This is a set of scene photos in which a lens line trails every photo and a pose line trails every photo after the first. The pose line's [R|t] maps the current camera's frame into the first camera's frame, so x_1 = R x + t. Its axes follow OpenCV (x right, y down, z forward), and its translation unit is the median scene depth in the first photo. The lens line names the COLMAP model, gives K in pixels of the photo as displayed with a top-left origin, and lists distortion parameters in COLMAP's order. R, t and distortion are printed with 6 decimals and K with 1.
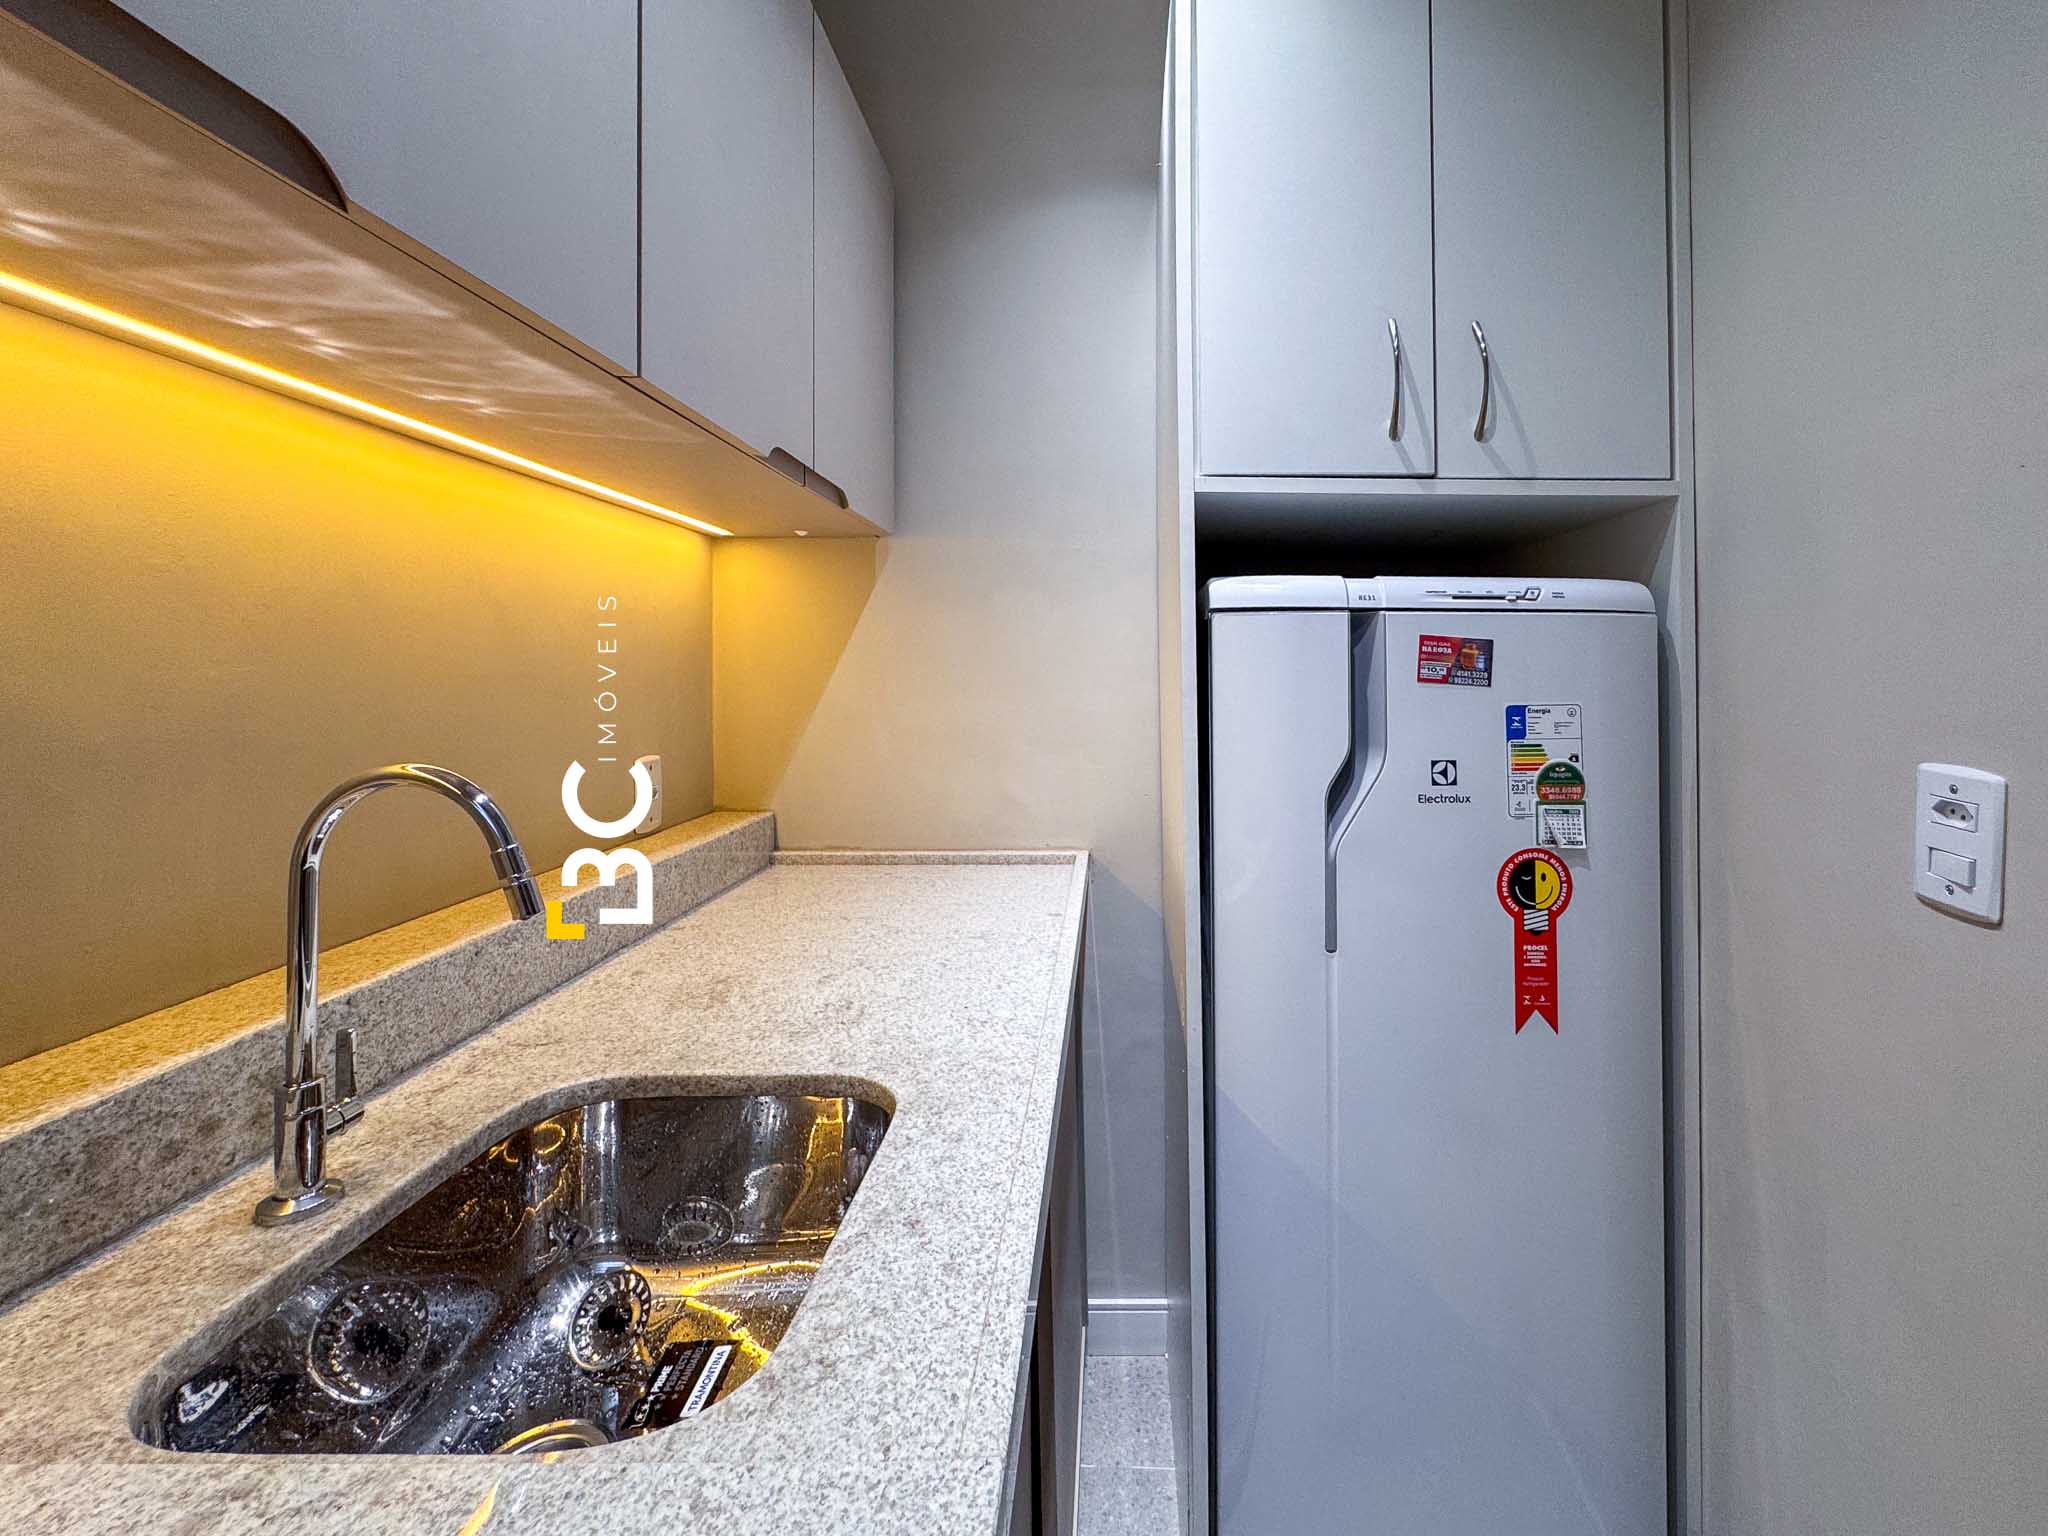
lens RADIAL K [[870.9, 0, 1116.0], [0, 870.9, 678.5], [0, 0, 1]] dist [-0.000779, 0.000164]
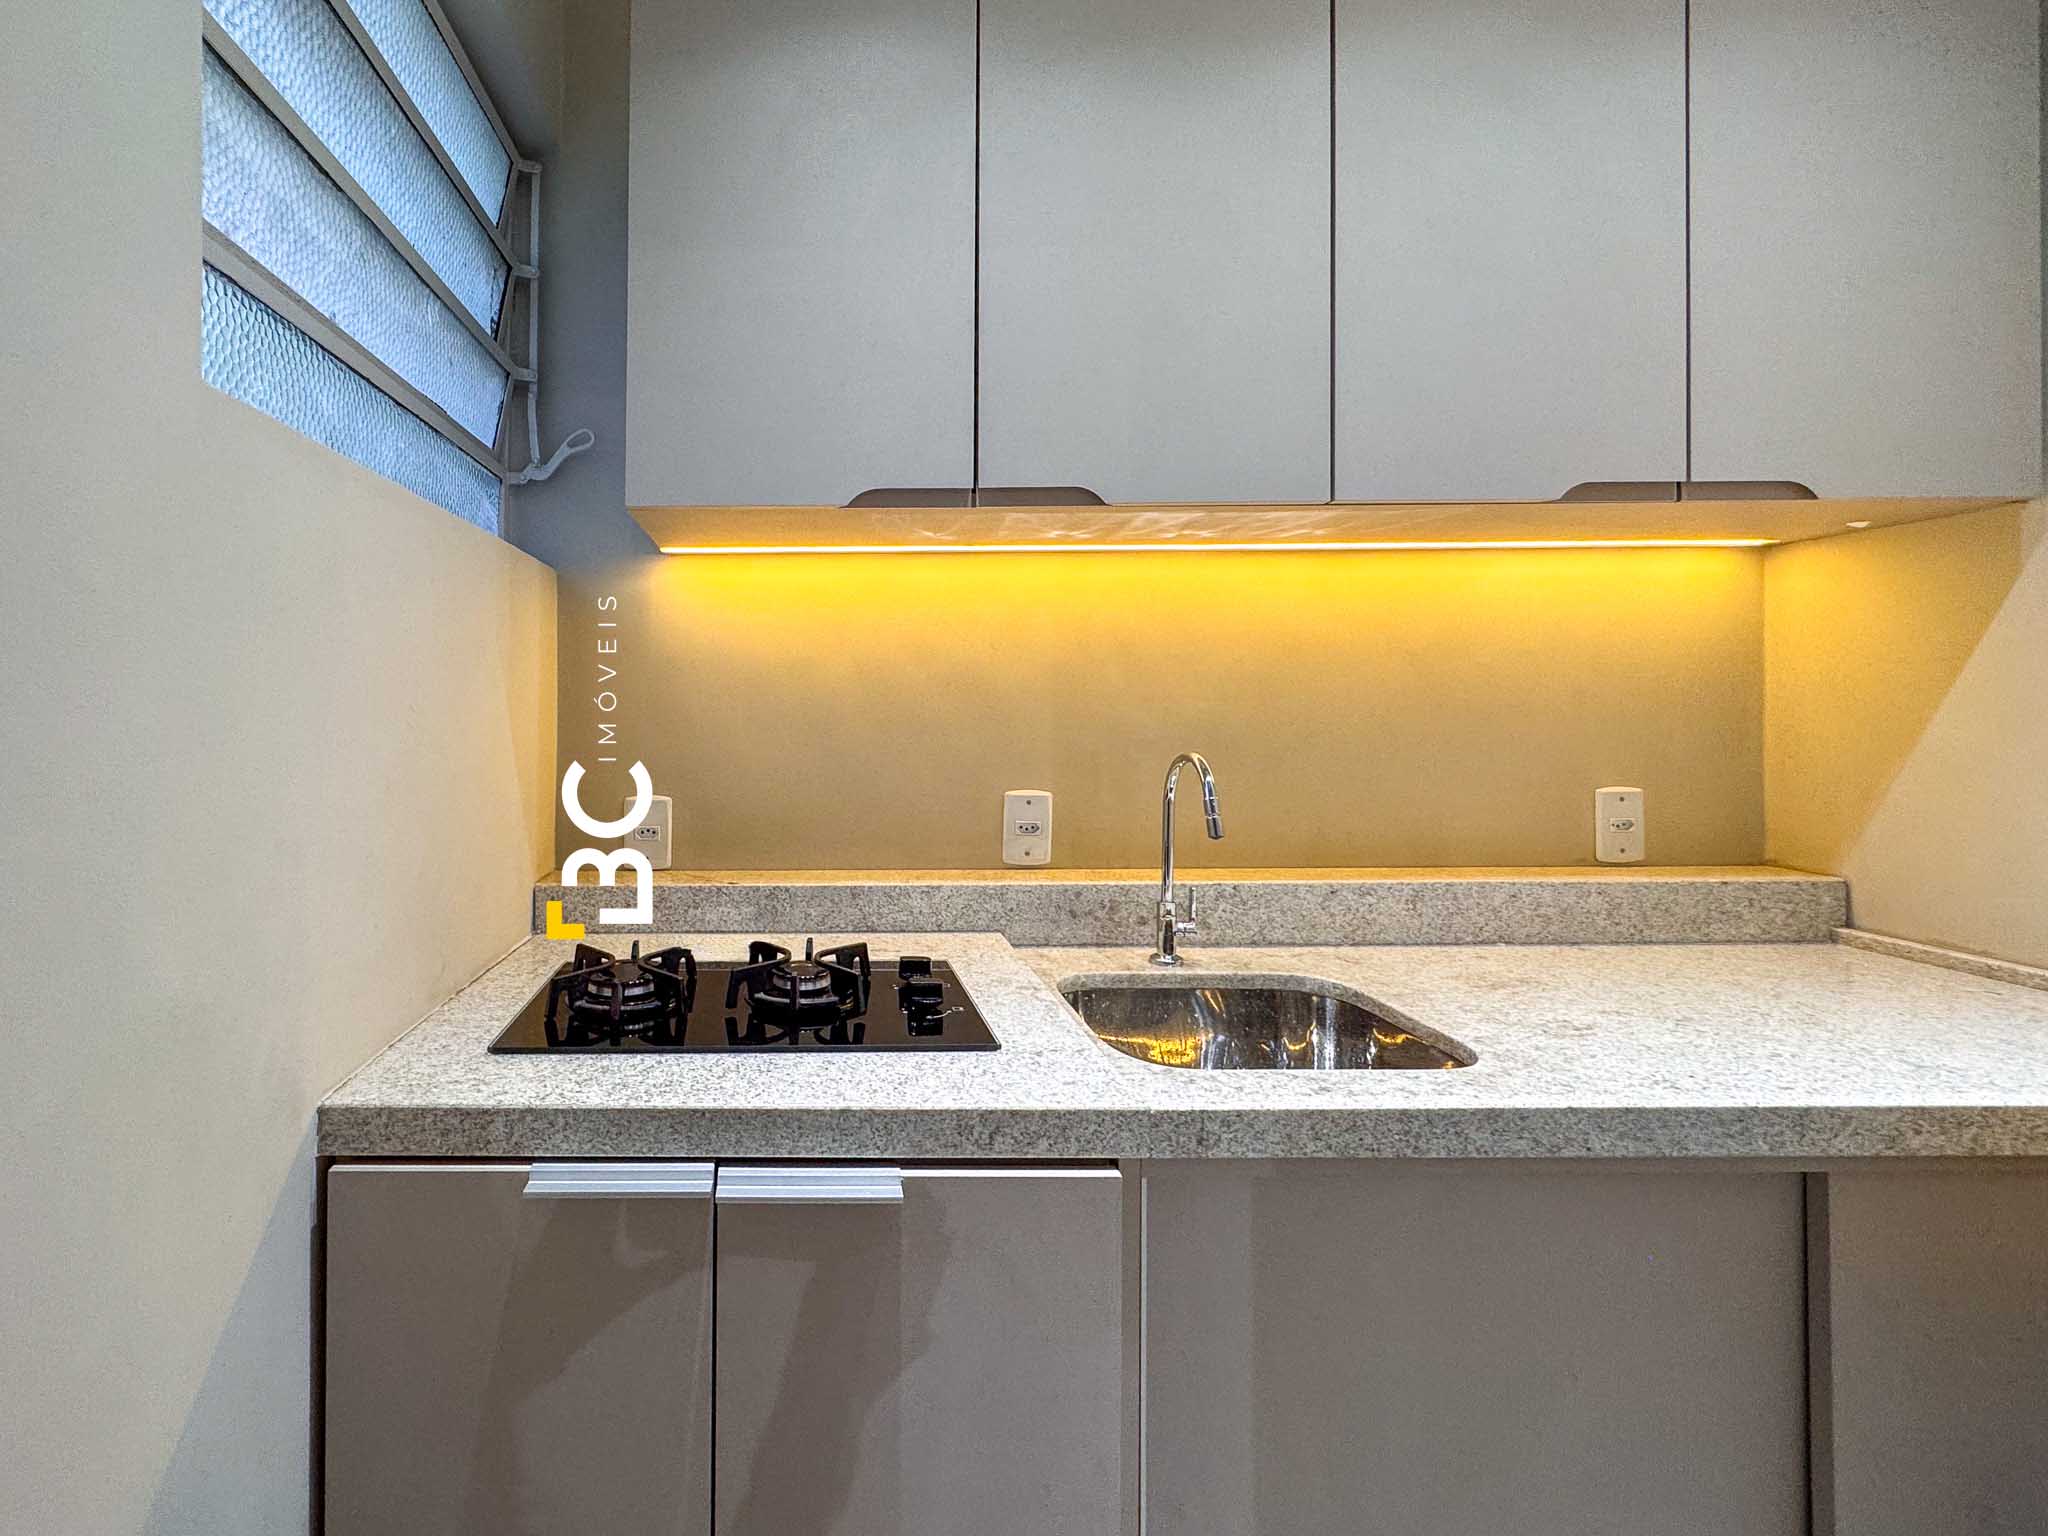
lens RADIAL K [[882.7, 0, 805.3], [0, 882.7, 705.2], [0, 0, 1]] dist [0.000458, 0.000290]
pose [[-0.007220, -0.005677, -0.999958, 0.689930], [-0.004521, 0.999974, -0.005645, 0.006545], [0.999964, 0.004480, -0.007245, 0.091548]]
